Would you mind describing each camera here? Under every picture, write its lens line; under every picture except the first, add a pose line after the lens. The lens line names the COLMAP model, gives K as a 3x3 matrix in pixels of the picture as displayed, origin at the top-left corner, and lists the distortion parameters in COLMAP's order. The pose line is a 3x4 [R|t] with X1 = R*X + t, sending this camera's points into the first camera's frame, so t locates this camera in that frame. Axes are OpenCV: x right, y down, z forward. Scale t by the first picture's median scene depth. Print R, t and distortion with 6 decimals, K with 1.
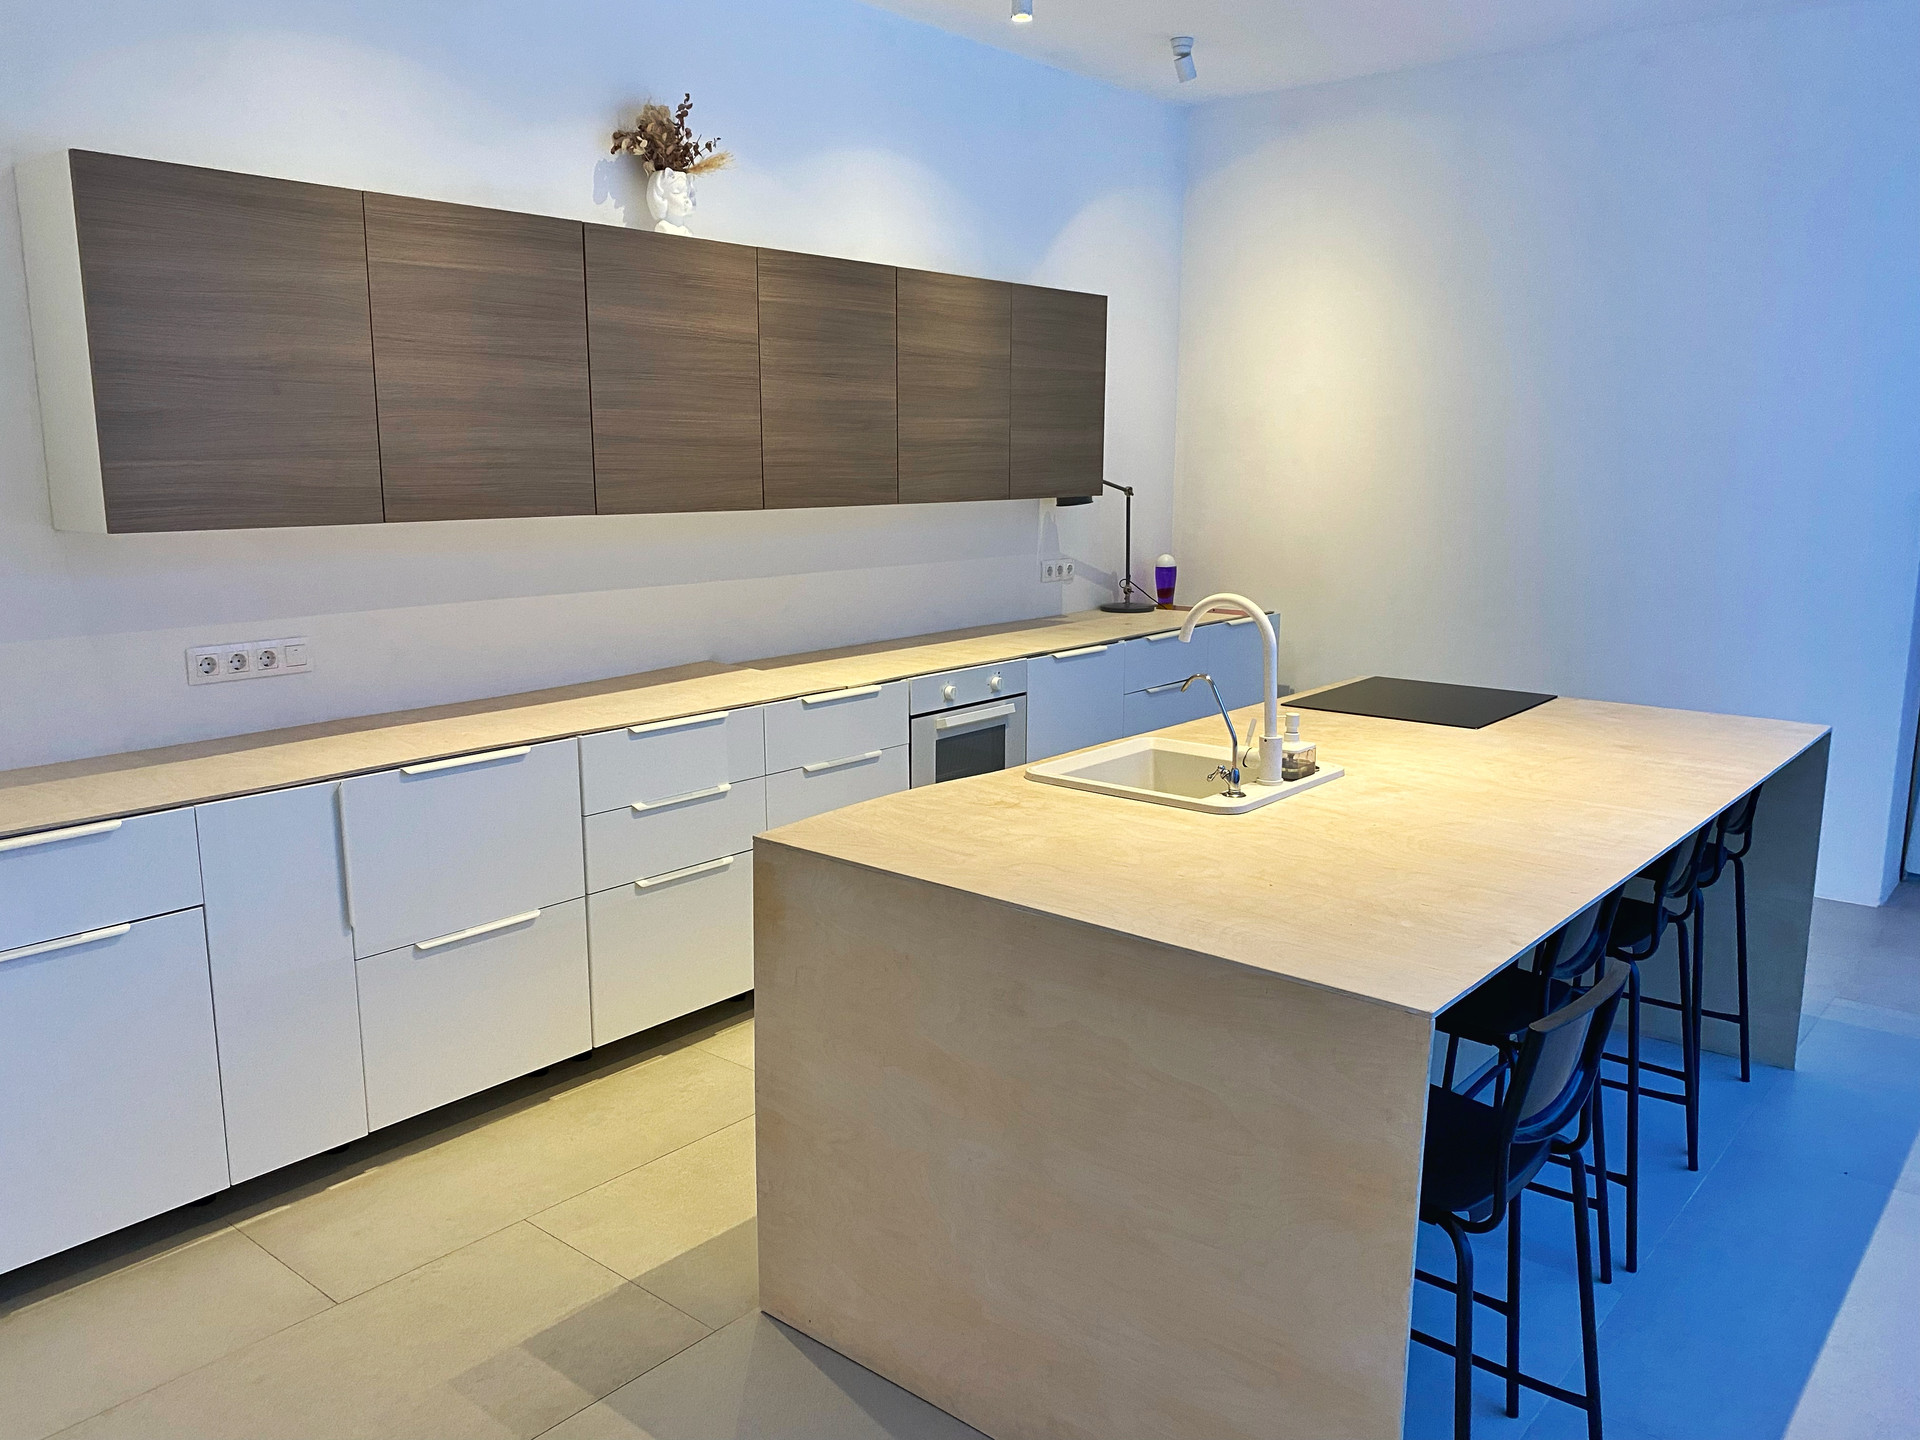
lens RADIAL K [[1415.0, 0, 960.0], [0, 1415.0, 720.0], [0, 0, 1]] dist [0.062562, -0.211160]
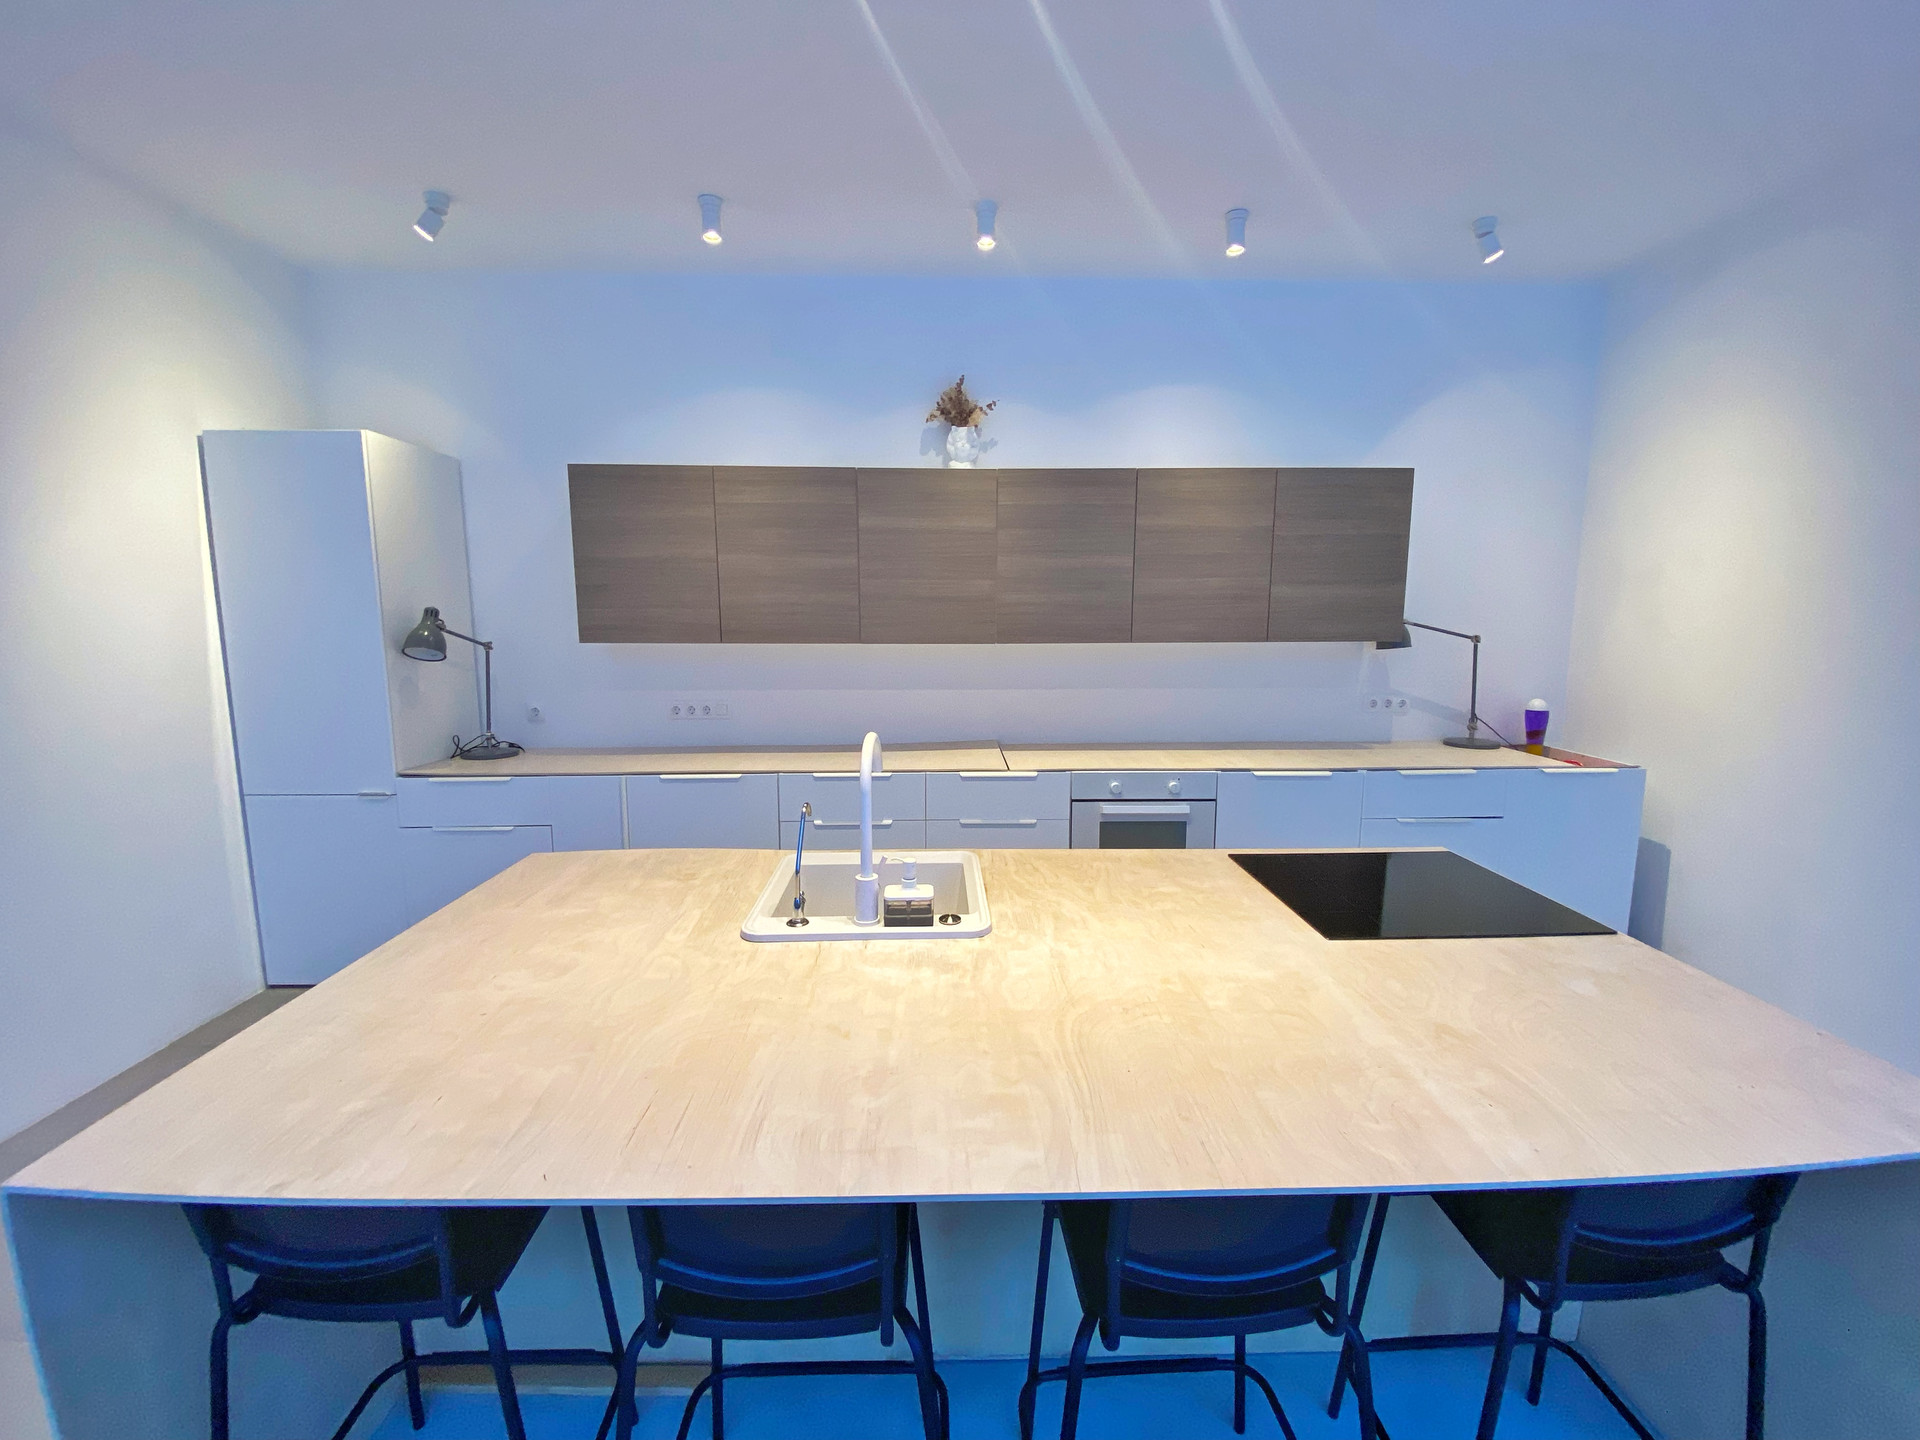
lens RADIAL K [[769.7, 0, 968.8], [0, 769.7, 708.9], [0, 0, 1]] dist [0.017592, -0.018744]
pose [[0.666765, 0.096158, -0.739039, 0.442273], [-0.136367, 0.990641, 0.005864, -0.081535], [0.732686, 0.096871, 0.673638, 0.443738]]
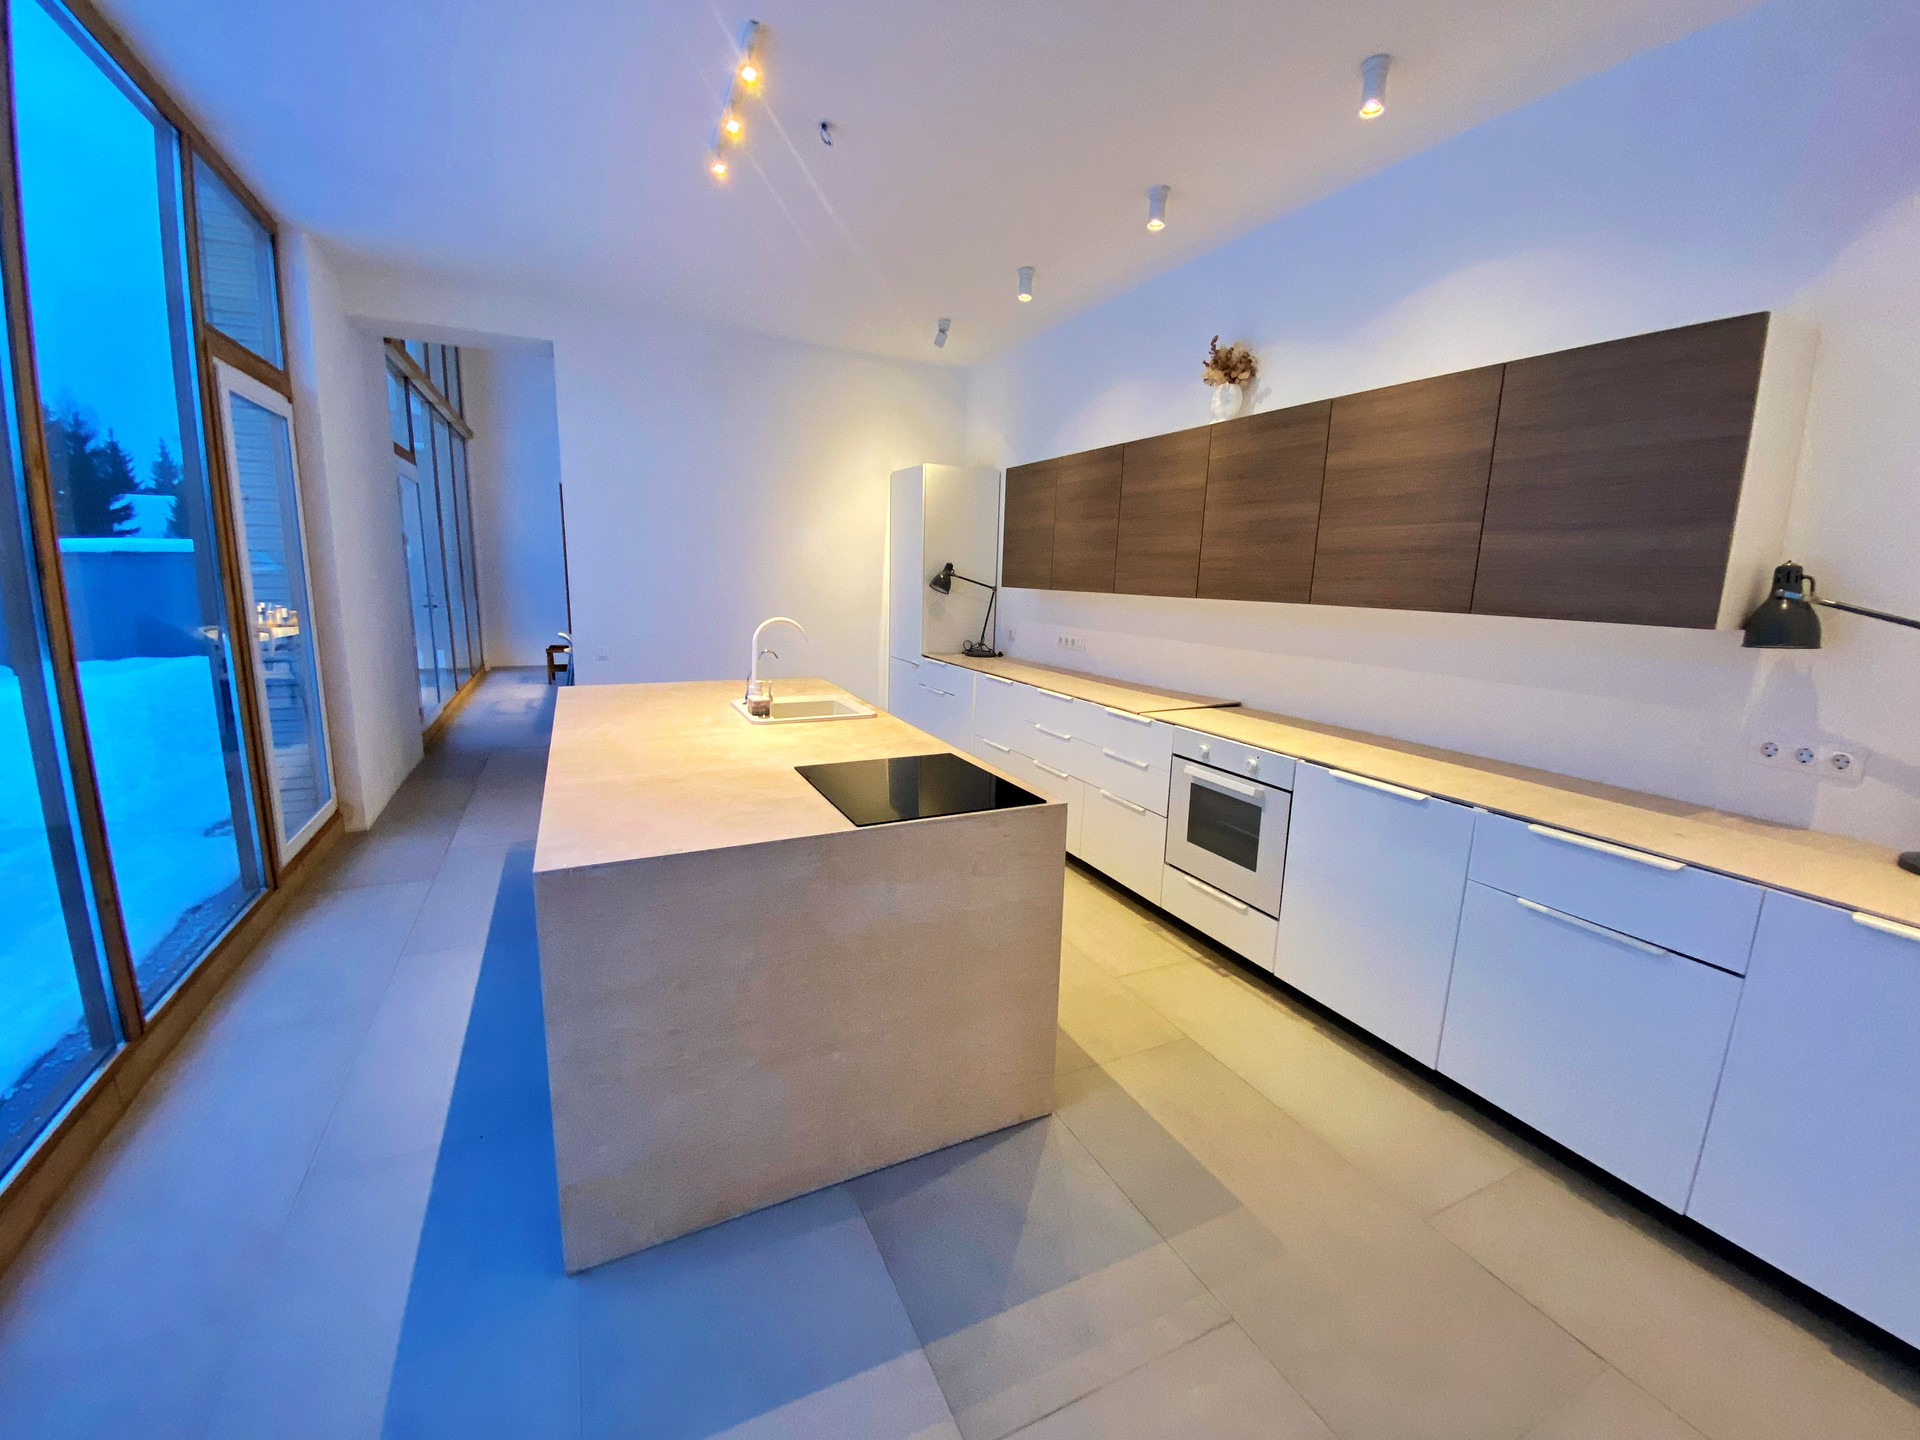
lens RADIAL K [[787.8, 0, 934.1], [0, 787.8, 728.4], [0, 0, 1]] dist [-0.034010, -0.000259]
pose [[-0.437948, 0.167443, -0.883269, 0.744919], [-0.184828, 0.944743, 0.270739, -0.191993], [0.879796, 0.281822, -0.382800, 1.113169]]
